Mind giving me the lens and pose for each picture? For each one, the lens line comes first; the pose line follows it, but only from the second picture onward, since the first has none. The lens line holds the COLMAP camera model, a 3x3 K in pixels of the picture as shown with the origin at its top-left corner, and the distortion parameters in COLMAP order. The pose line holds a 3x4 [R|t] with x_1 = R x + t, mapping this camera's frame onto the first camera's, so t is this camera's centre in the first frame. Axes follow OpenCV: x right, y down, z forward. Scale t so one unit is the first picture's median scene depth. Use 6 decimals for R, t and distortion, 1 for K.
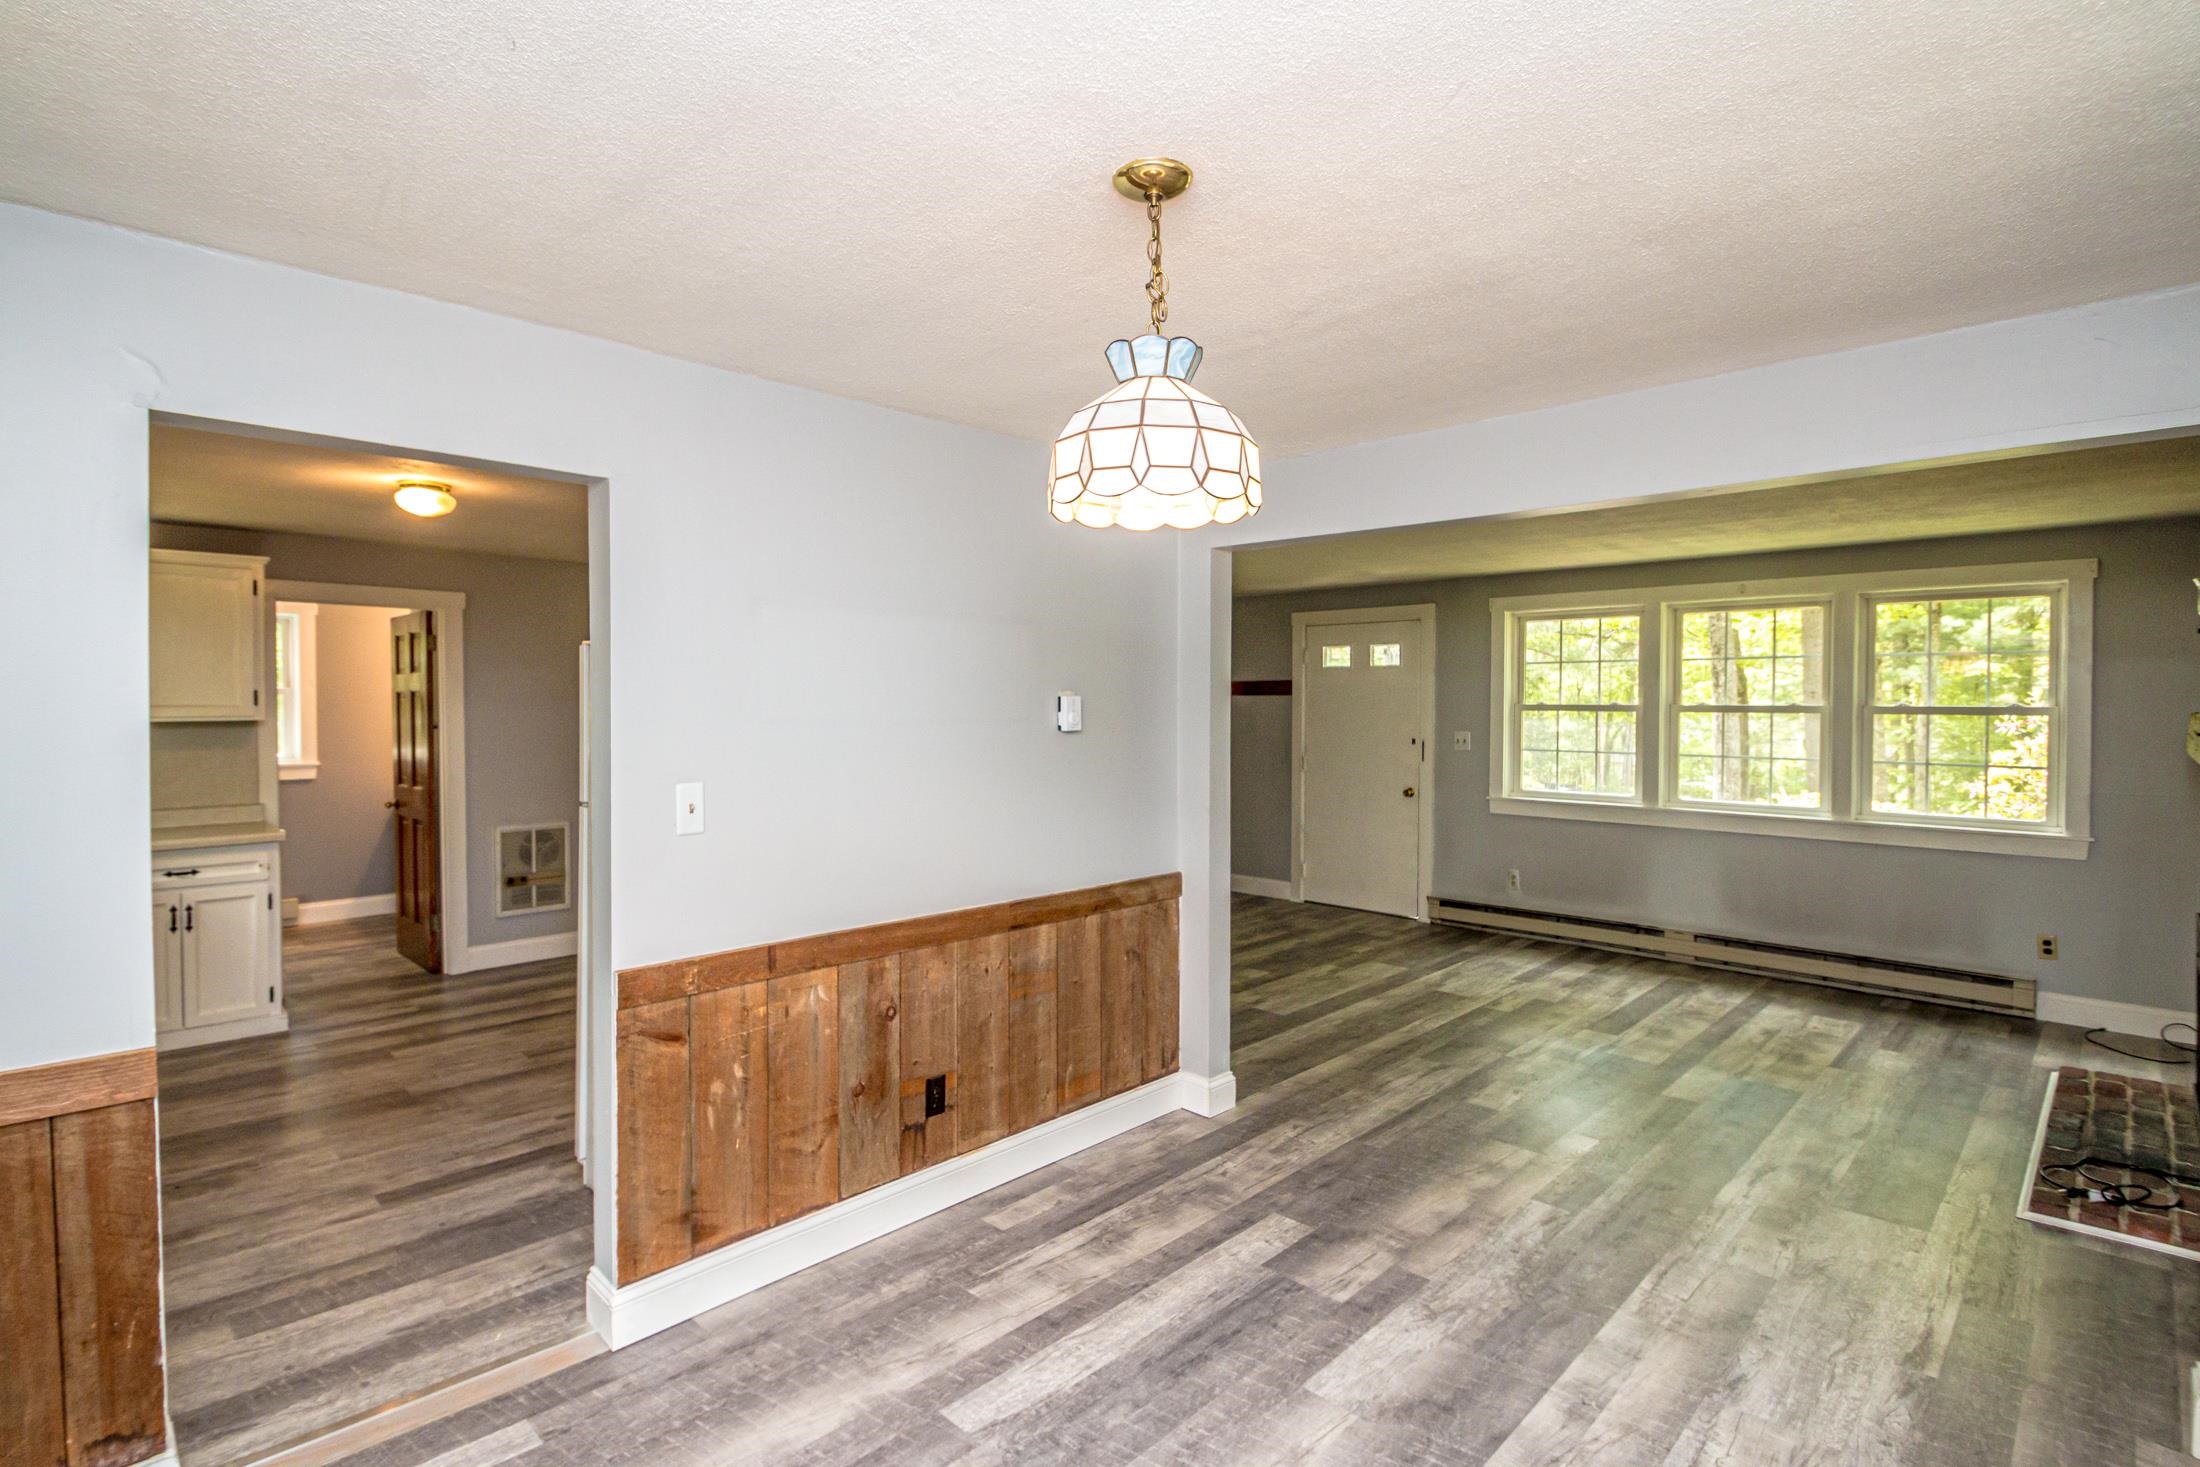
lens RADIAL K [[1040.0, 0, 1107.3], [0, 1040.0, 732.4], [0, 0, 1]] dist [0.000182, -0.007344]
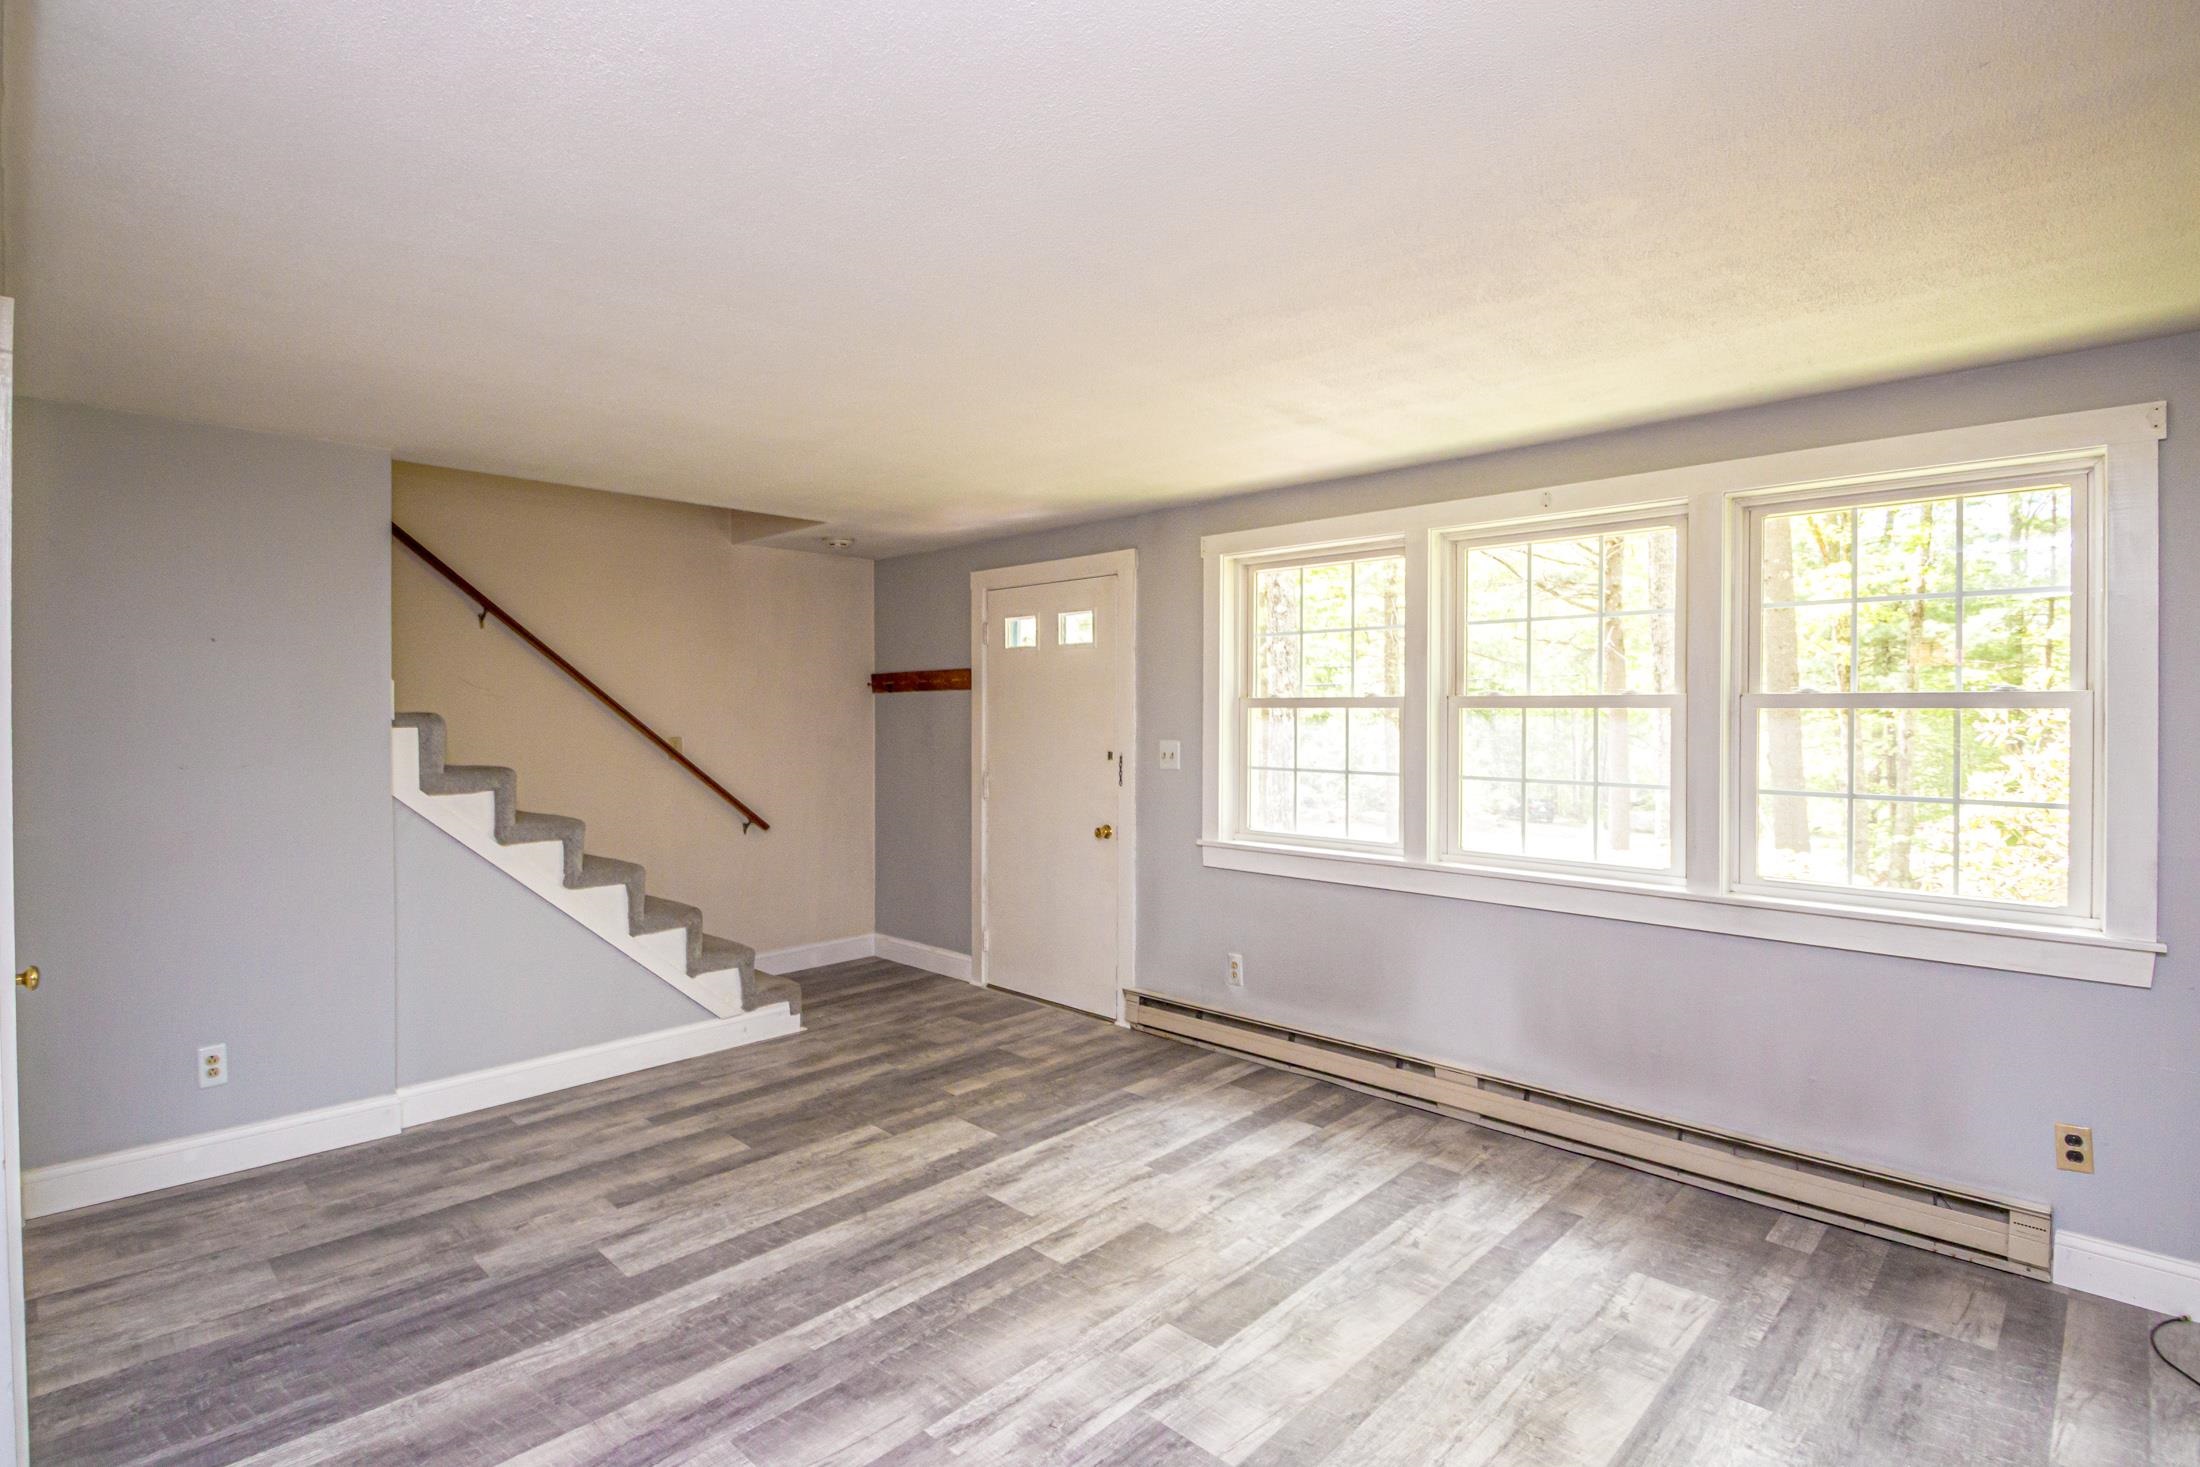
lens RADIAL K [[1050.1, 0, 1100.0], [0, 1050.1, 733.5], [0, 0, 1]] dist [0.000285, -0.000983]
pose [[0.999962, 0.000343, 0.008706, 0.369147], [-0.000247, 0.999939, -0.011054, 0.002541], [-0.008709, 0.011052, 0.999901, 0.422791]]
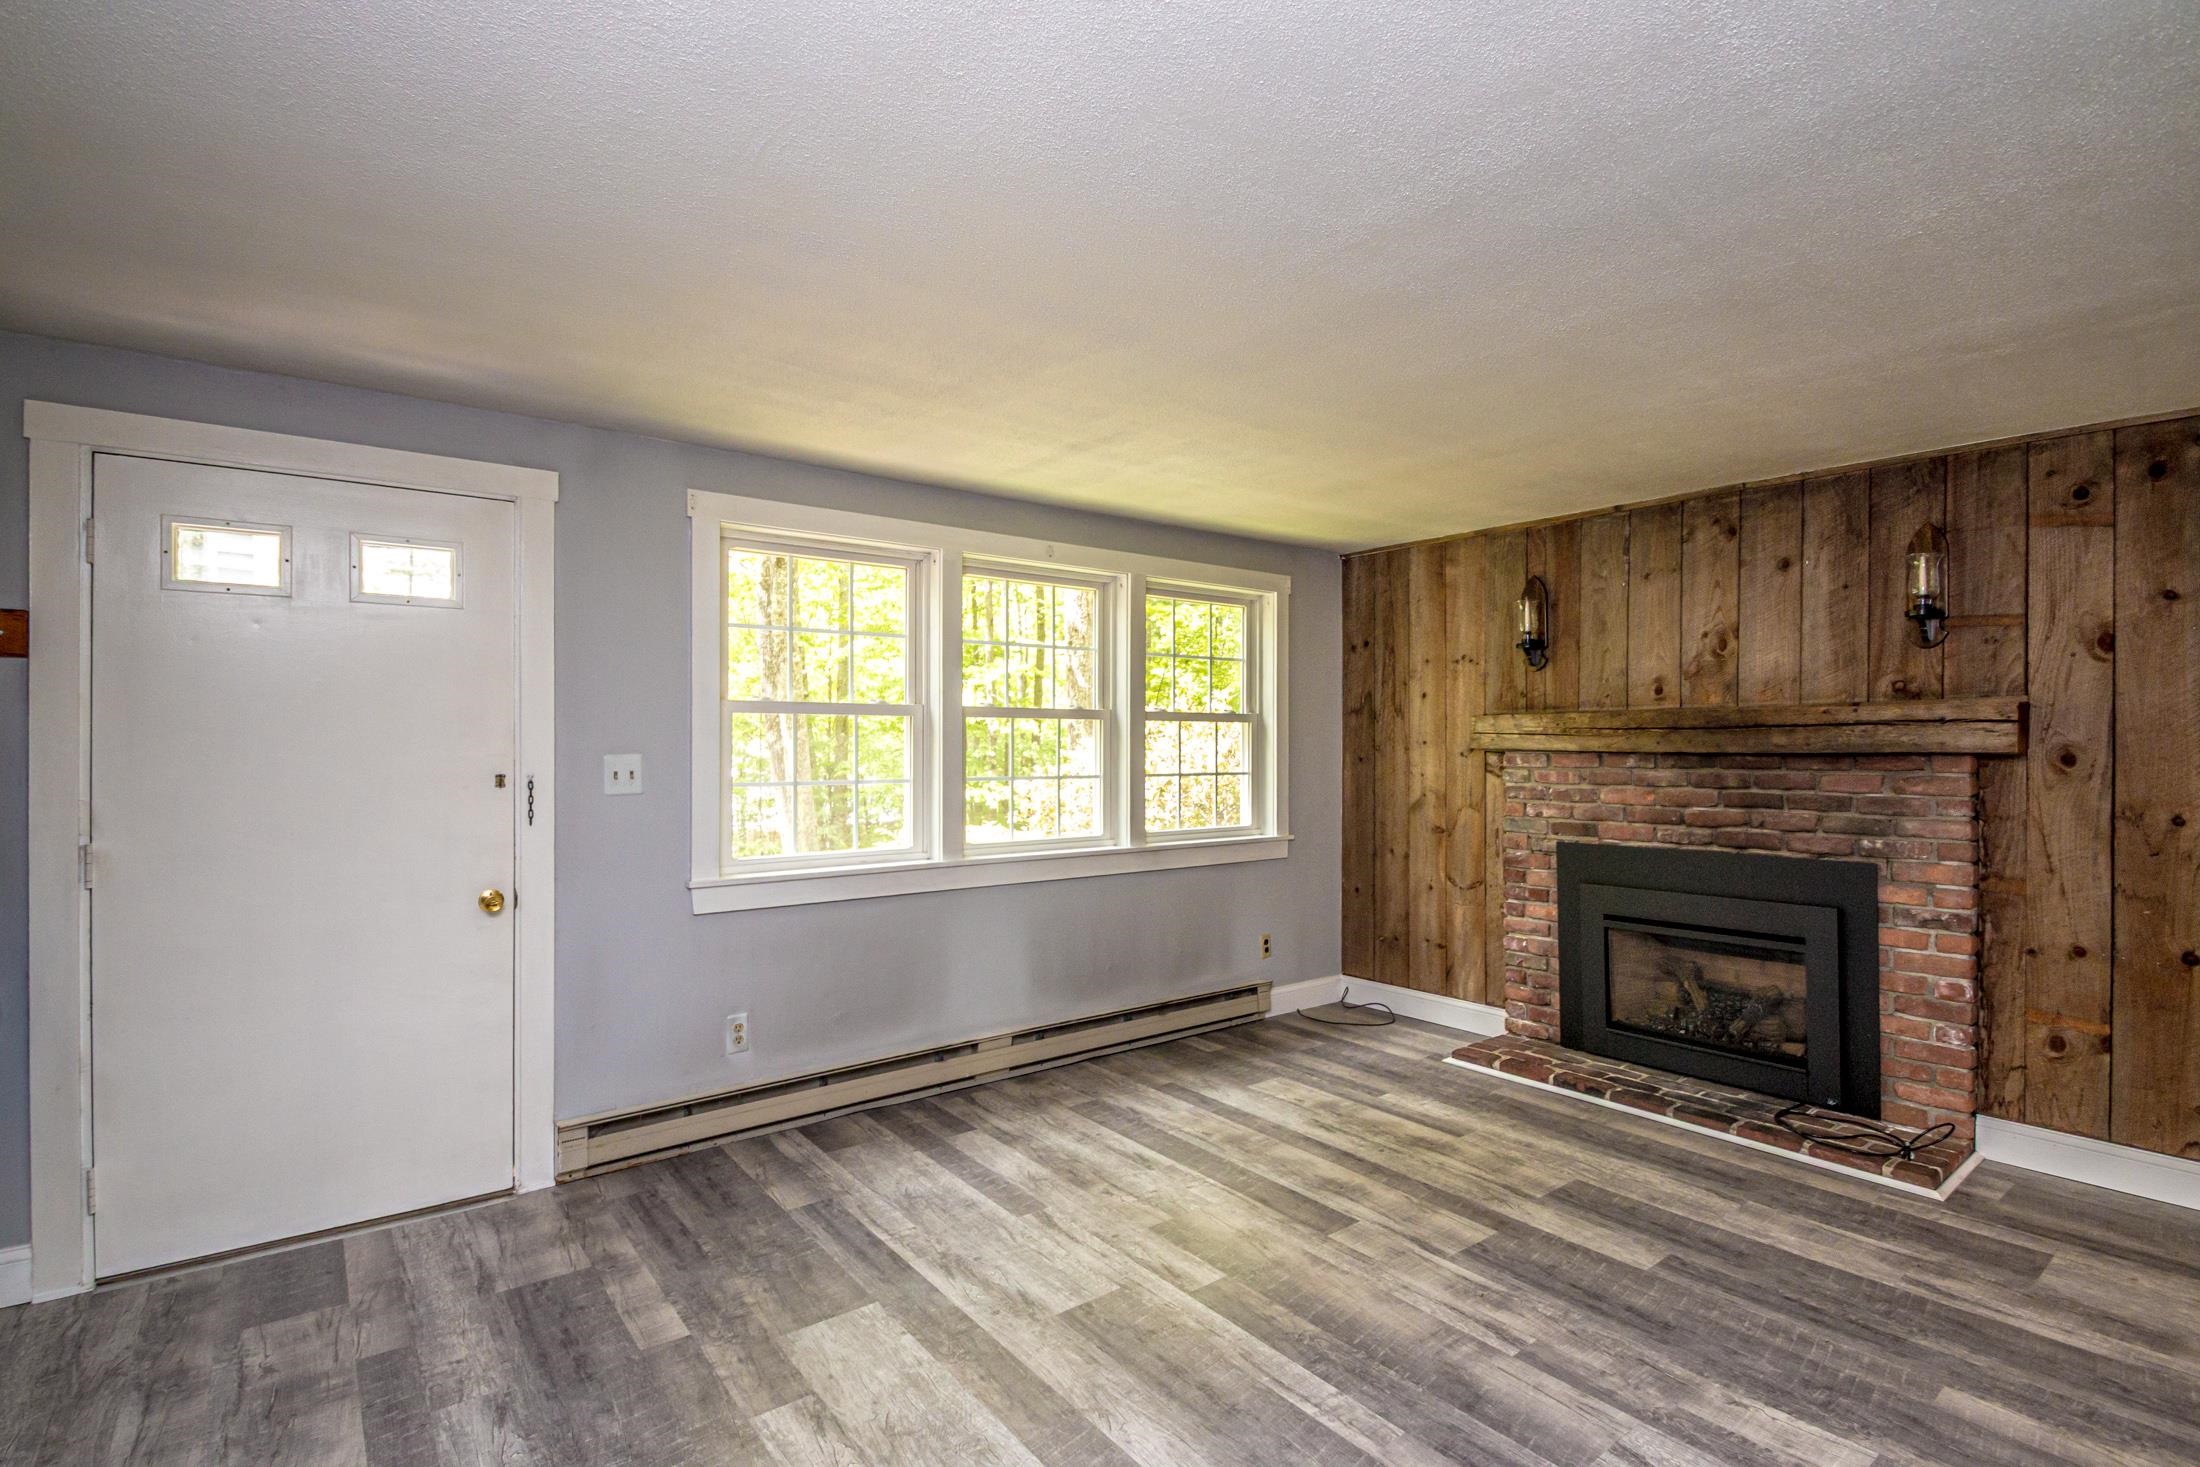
lens RADIAL K [[1040.0, 0, 1107.3], [0, 1040.0, 732.4], [0, 0, 1]] dist [0.000182, -0.007344]
pose [[0.140229, 0.006580, 0.990097, -0.127260], [0.030331, 0.999480, -0.010938, 0.001201], [-0.989654, 0.031564, 0.139956, 0.901500]]
